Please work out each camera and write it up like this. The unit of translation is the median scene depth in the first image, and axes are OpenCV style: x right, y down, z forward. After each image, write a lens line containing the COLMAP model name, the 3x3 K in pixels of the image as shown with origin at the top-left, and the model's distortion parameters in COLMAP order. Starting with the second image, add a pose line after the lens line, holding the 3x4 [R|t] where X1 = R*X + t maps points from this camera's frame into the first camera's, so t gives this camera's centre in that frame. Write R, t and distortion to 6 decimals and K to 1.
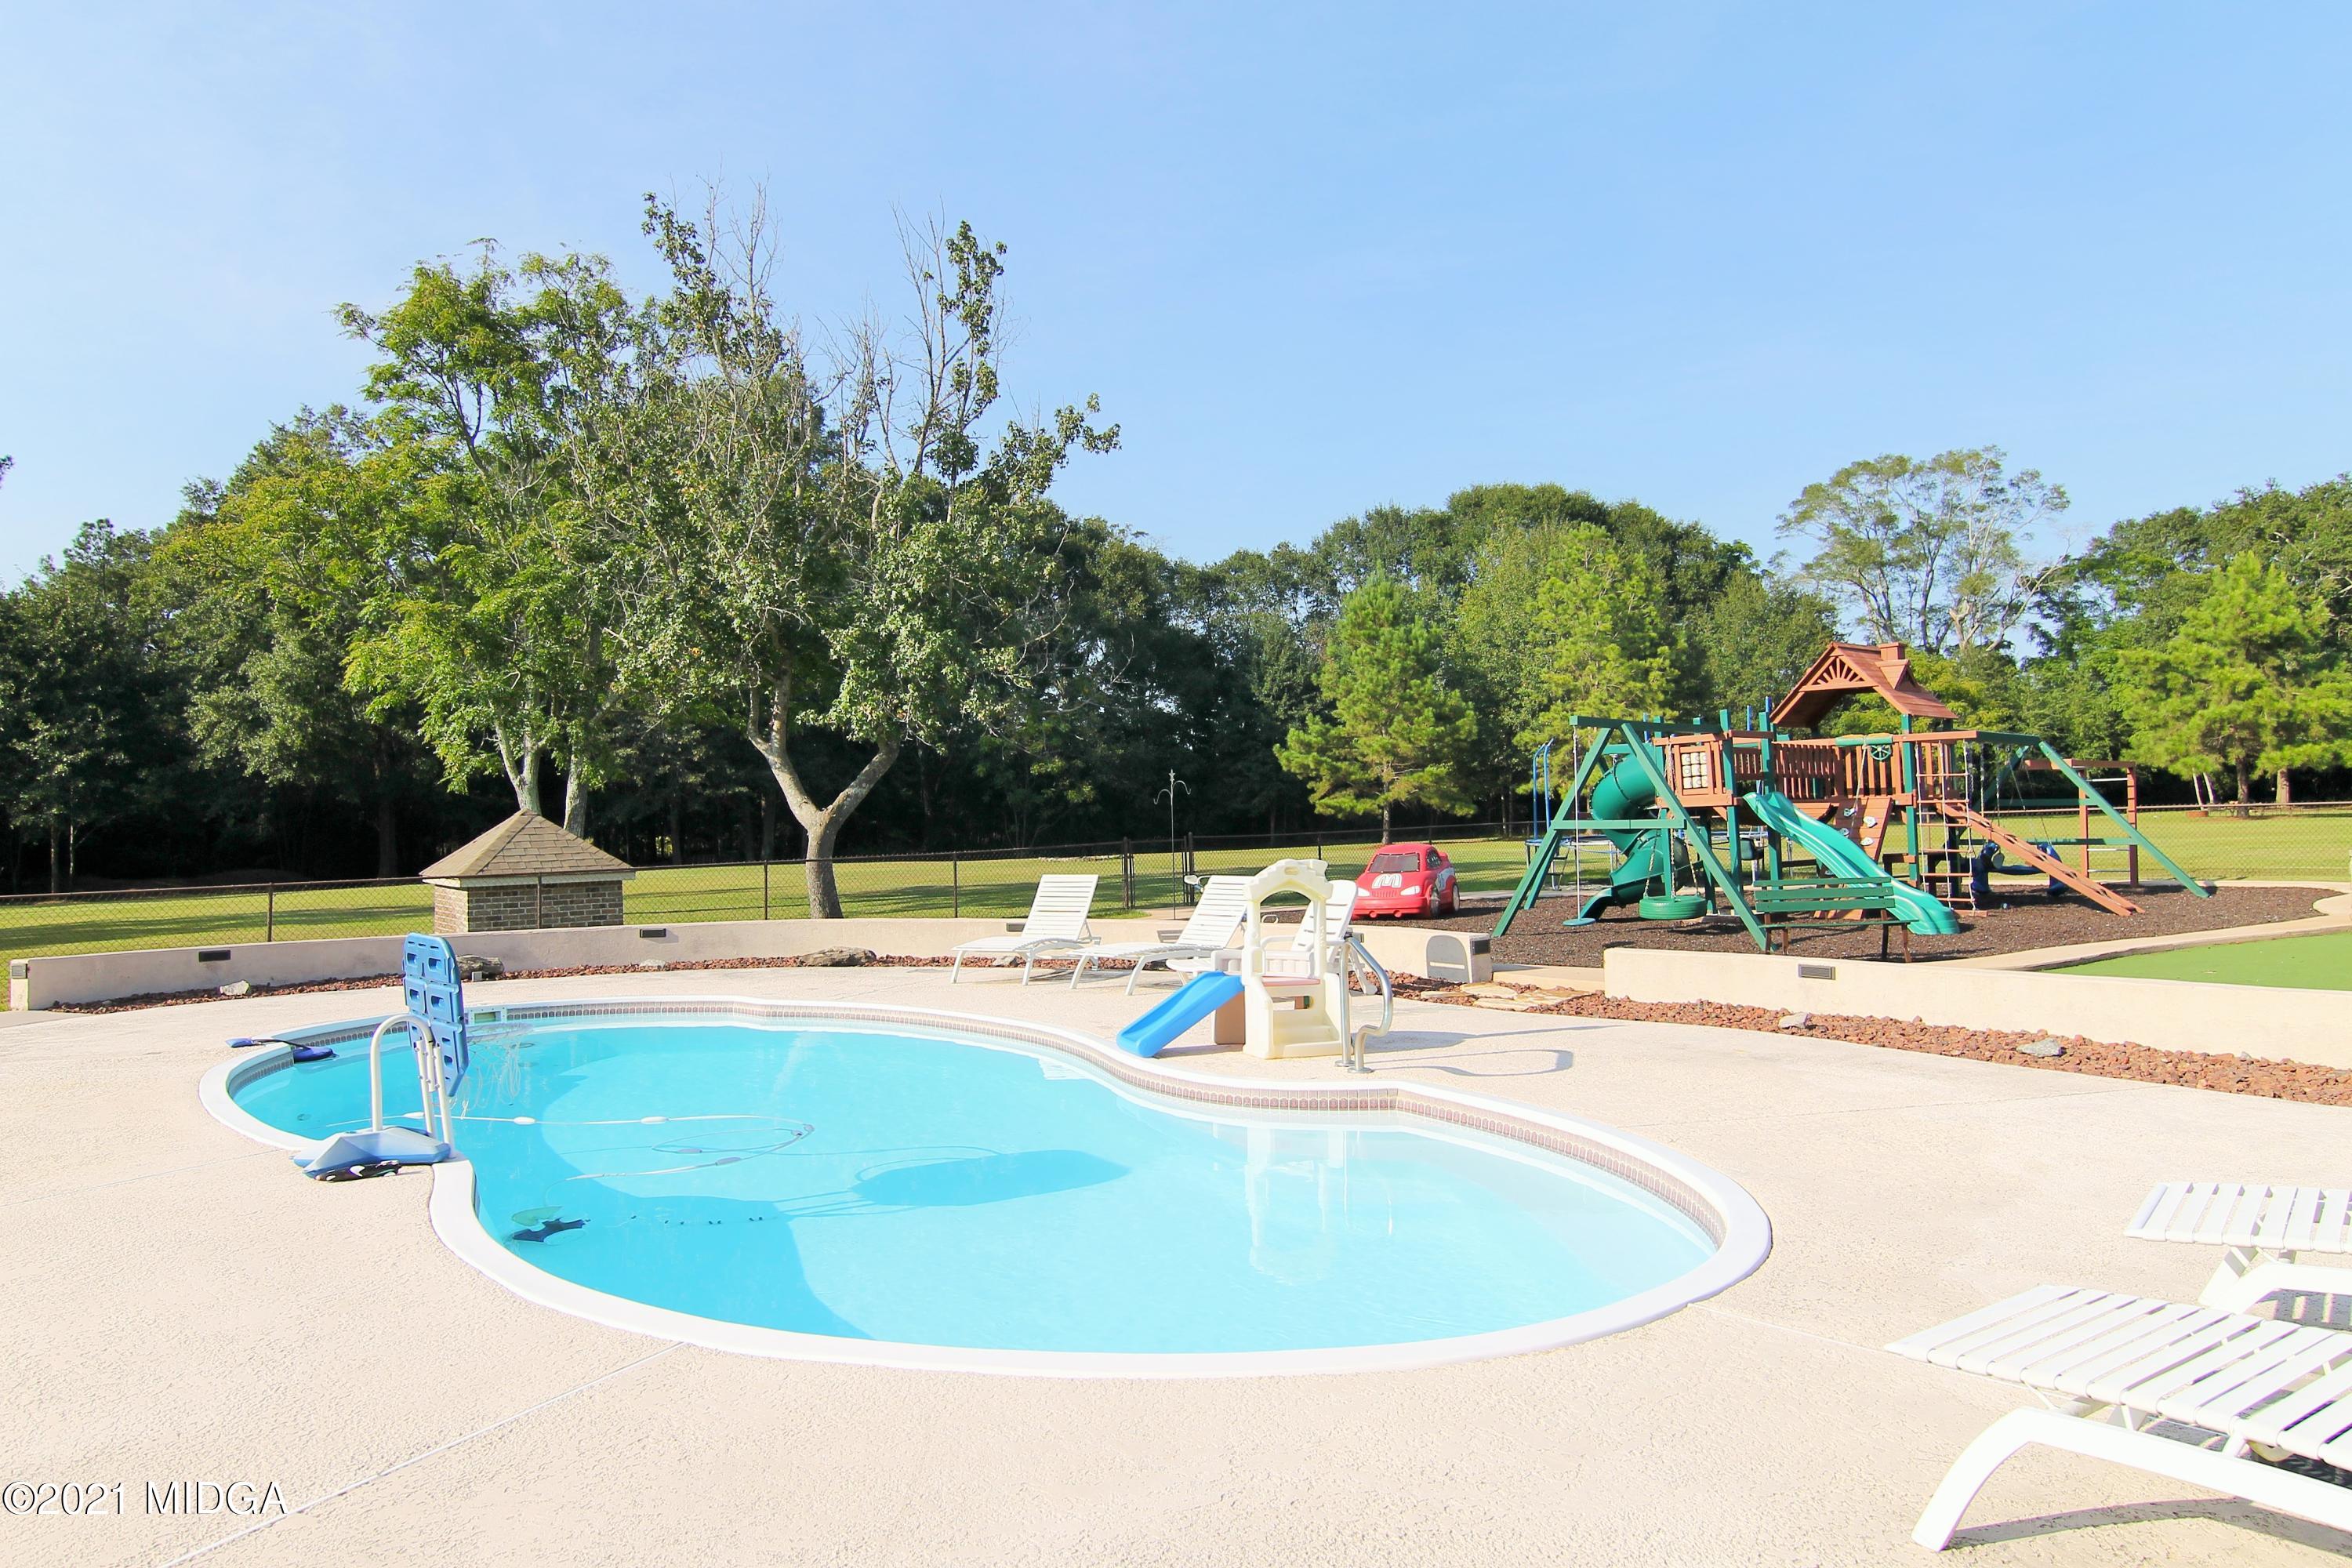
lens RADIAL K [[1475.1, 0, 1172.5], [0, 1475.1, 796.3], [0, 0, 1]] dist [0.003852, -0.013124]
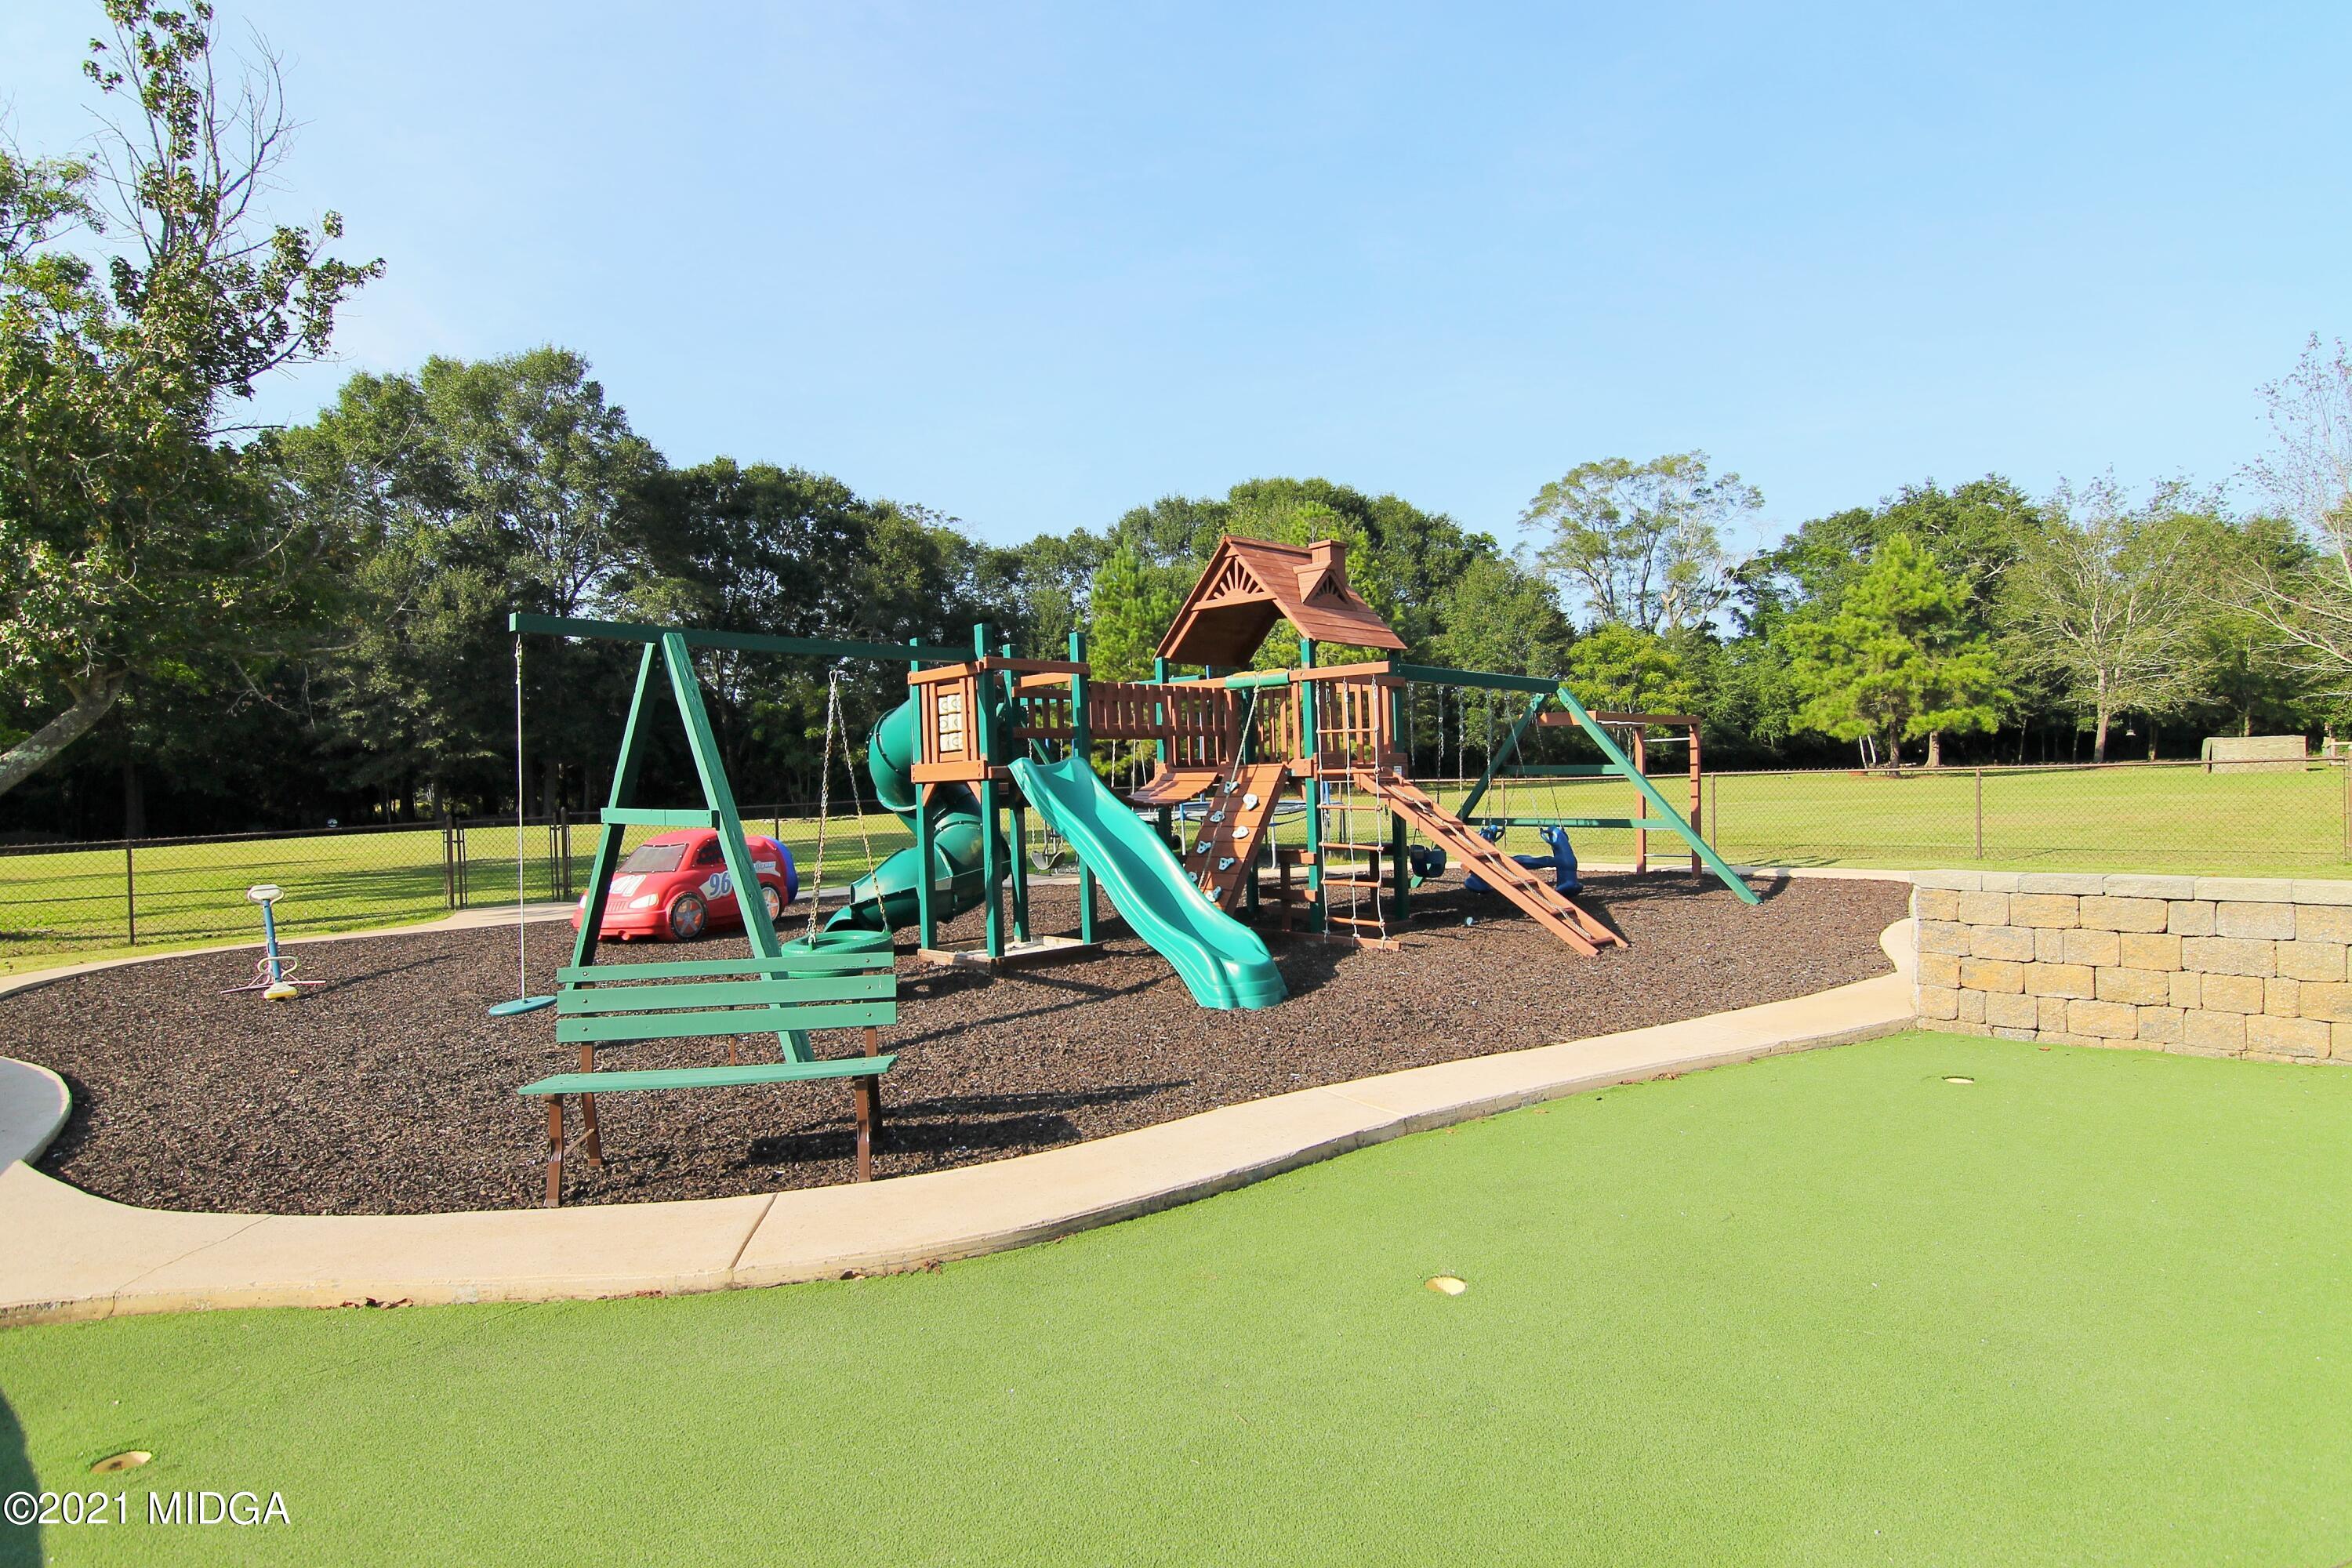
lens RADIAL K [[1209.1, 0, 1175.9], [0, 1209.1, 779.9], [0, 0, 1]] dist [-0.006360, -0.000526]
pose [[0.997131, -0.002399, 0.075663, 0.086018], [0.000994, 0.999826, 0.018604, -0.000554], [-0.075695, -0.018475, 0.996960, 0.100092]]
